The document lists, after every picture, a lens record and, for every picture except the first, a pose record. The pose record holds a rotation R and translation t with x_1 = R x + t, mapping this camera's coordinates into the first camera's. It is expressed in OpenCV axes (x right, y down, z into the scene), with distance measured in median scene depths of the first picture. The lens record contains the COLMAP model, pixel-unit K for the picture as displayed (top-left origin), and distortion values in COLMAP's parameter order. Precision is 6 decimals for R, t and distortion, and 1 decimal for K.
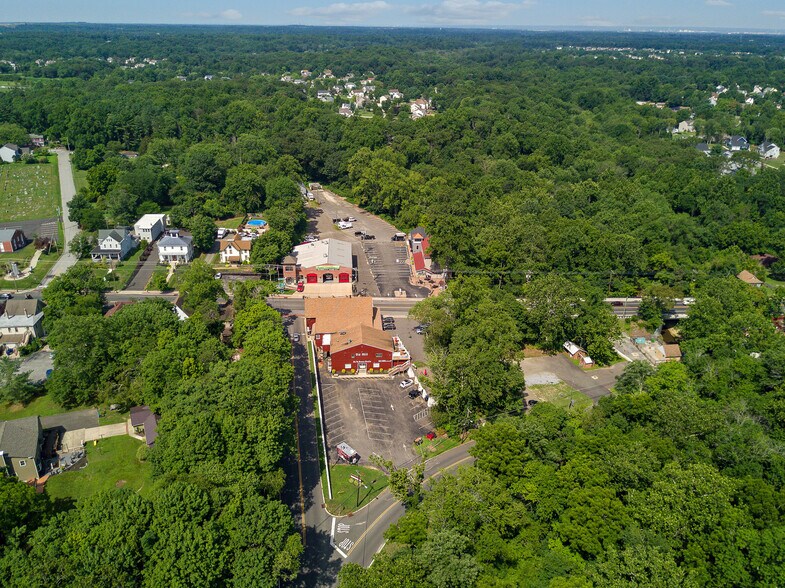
lens RADIAL K [[587.1, 0, 392.5], [0, 587.1, 294.0], [0, 0, 1]] dist [0.070385, -0.137109]
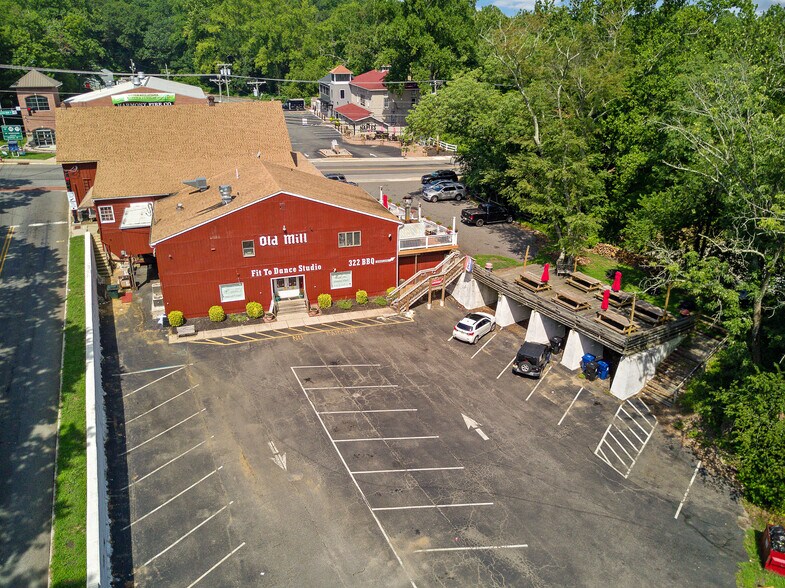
lens RADIAL K [[587.1, 0, 392.5], [0, 587.1, 294.0], [0, 0, 1]] dist [0.070385, -0.137109]
pose [[0.968450, -0.101971, 0.227391, -0.066856], [0.104888, 0.994484, -0.000750, 0.130696], [-0.226060, 0.024577, 0.973803, 0.735656]]
